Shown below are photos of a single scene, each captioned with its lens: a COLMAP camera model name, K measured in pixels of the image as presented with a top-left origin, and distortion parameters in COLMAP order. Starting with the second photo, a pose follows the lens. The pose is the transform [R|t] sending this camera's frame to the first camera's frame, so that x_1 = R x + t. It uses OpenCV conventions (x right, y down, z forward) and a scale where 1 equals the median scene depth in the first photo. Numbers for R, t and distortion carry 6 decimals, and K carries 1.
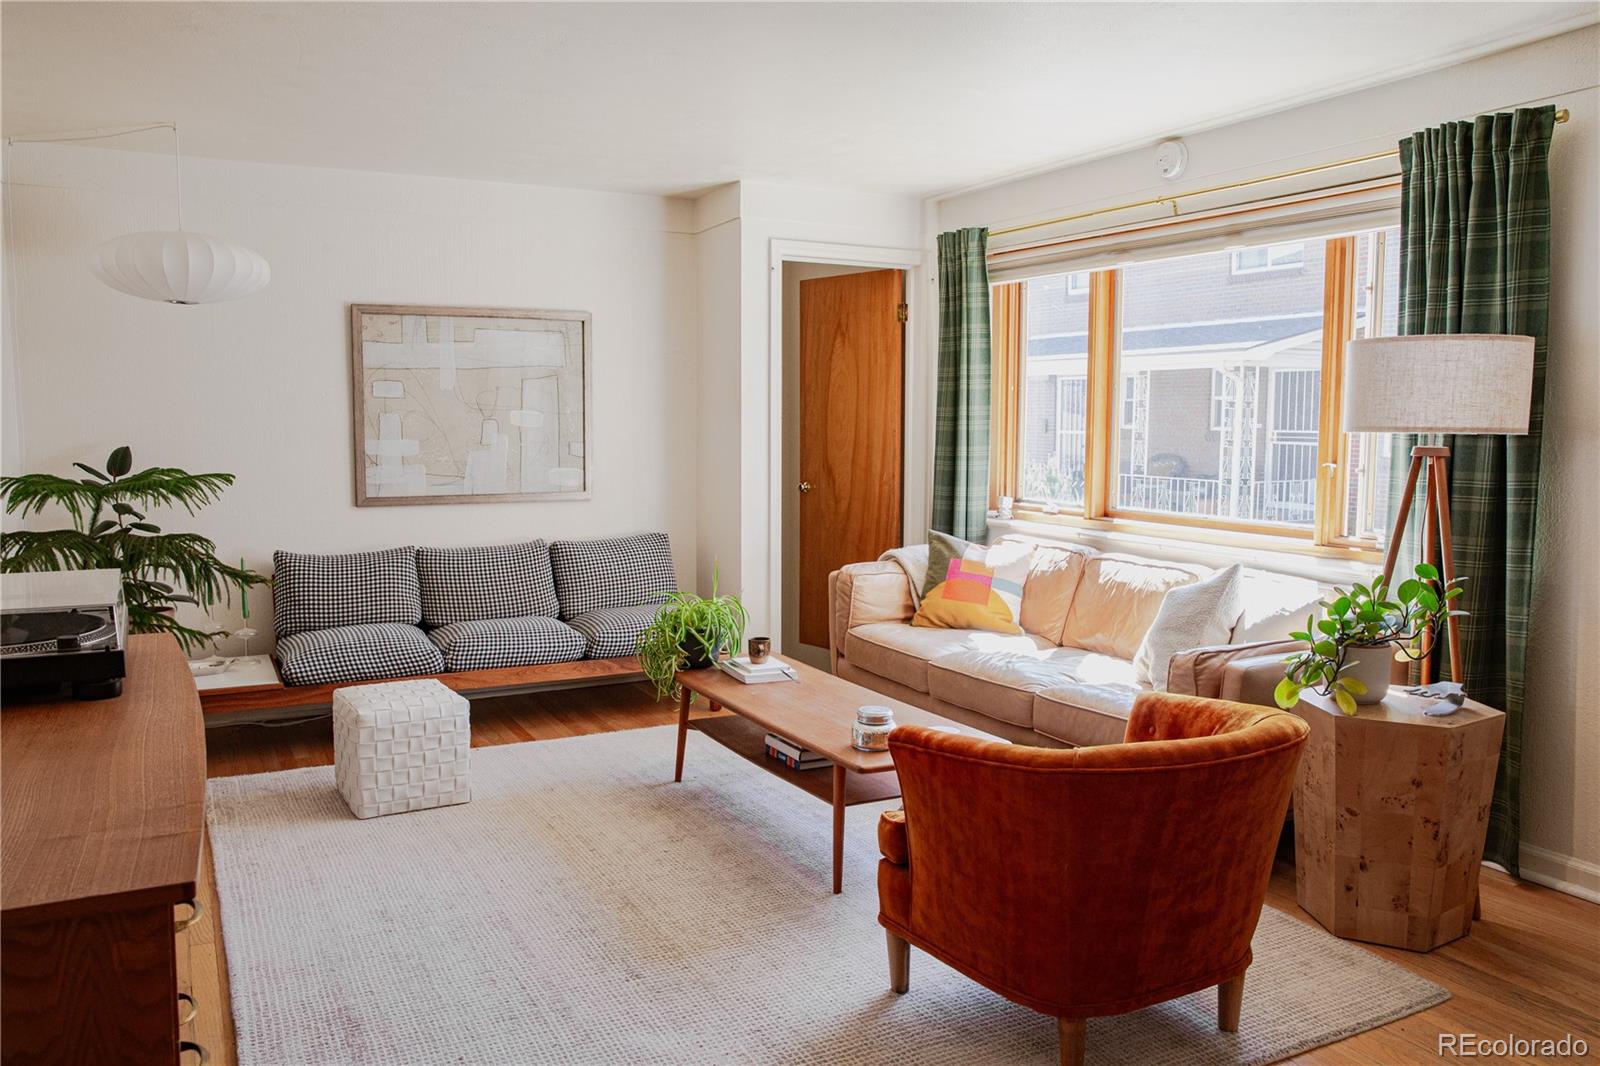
lens RADIAL K [[1216.3, 0, 789.4], [0, 1216.3, 535.9], [0, 0, 1]] dist [-0.077535, 0.081658]
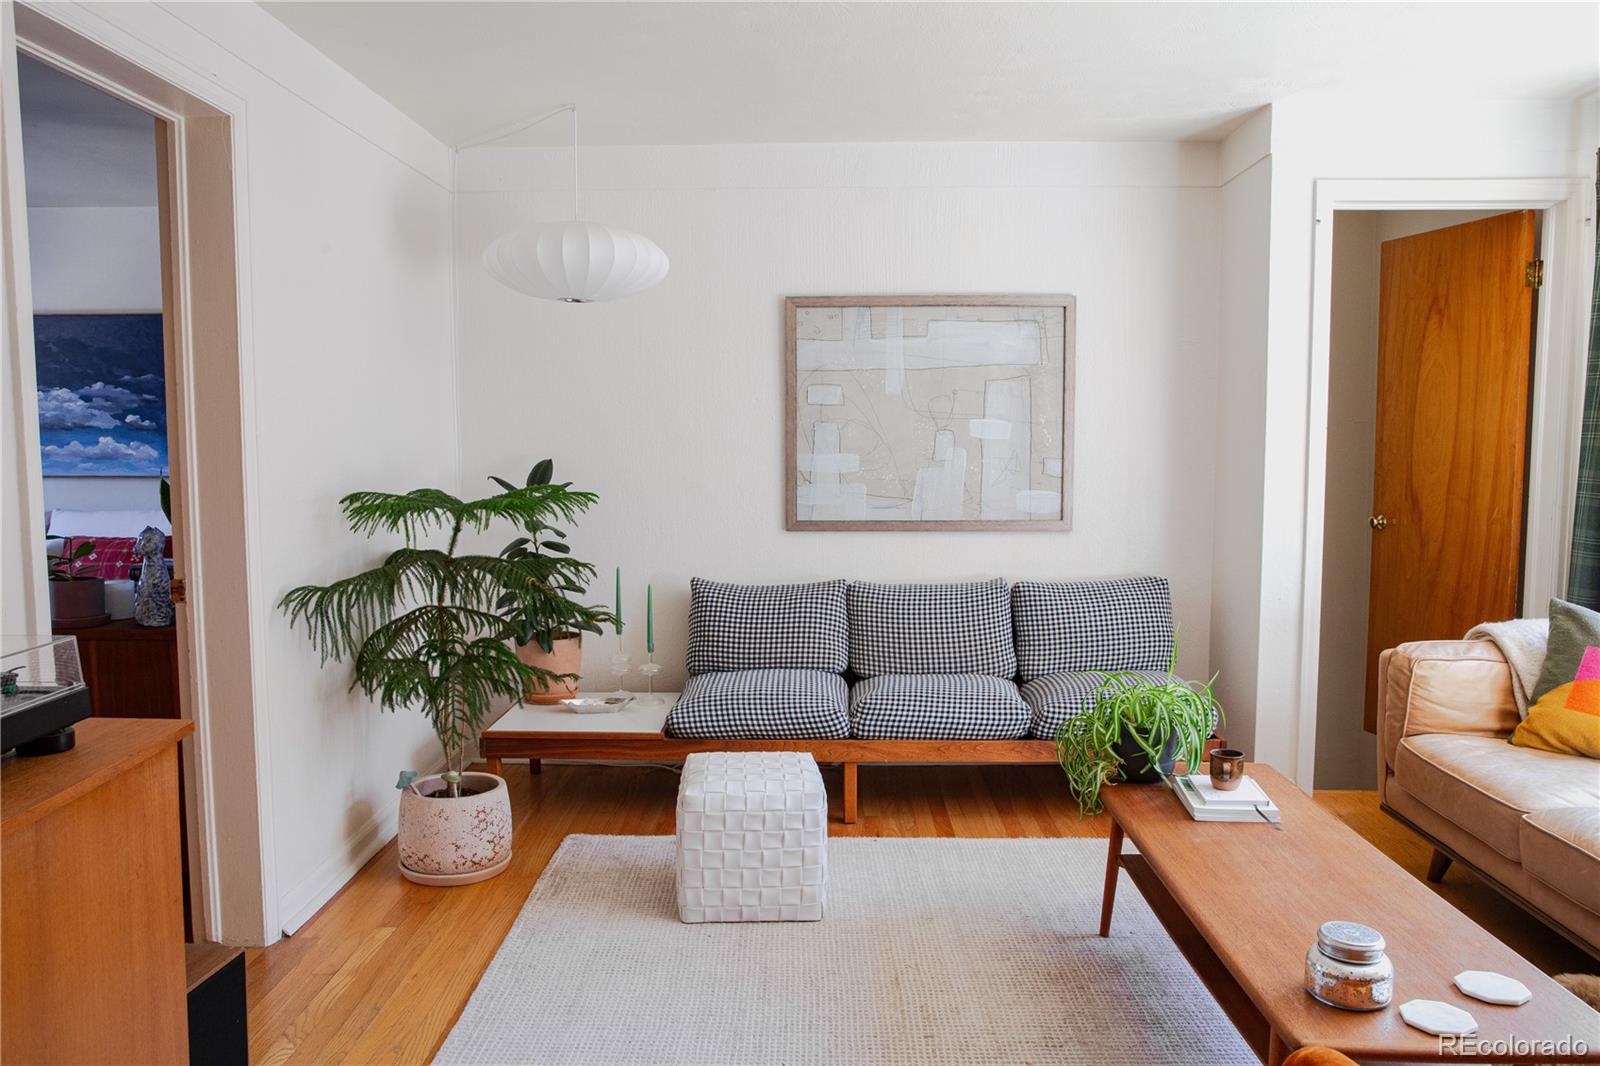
lens RADIAL K [[1216.3, 0, 788.9], [0, 1216.3, 537.0], [0, 0, 1]] dist [-0.077535, 0.081658]
pose [[0.872691, 0.038366, -0.486763, 0.069318], [-0.042811, 0.999081, 0.001993, -0.021860], [0.486392, 0.019100, 0.873532, 0.240989]]
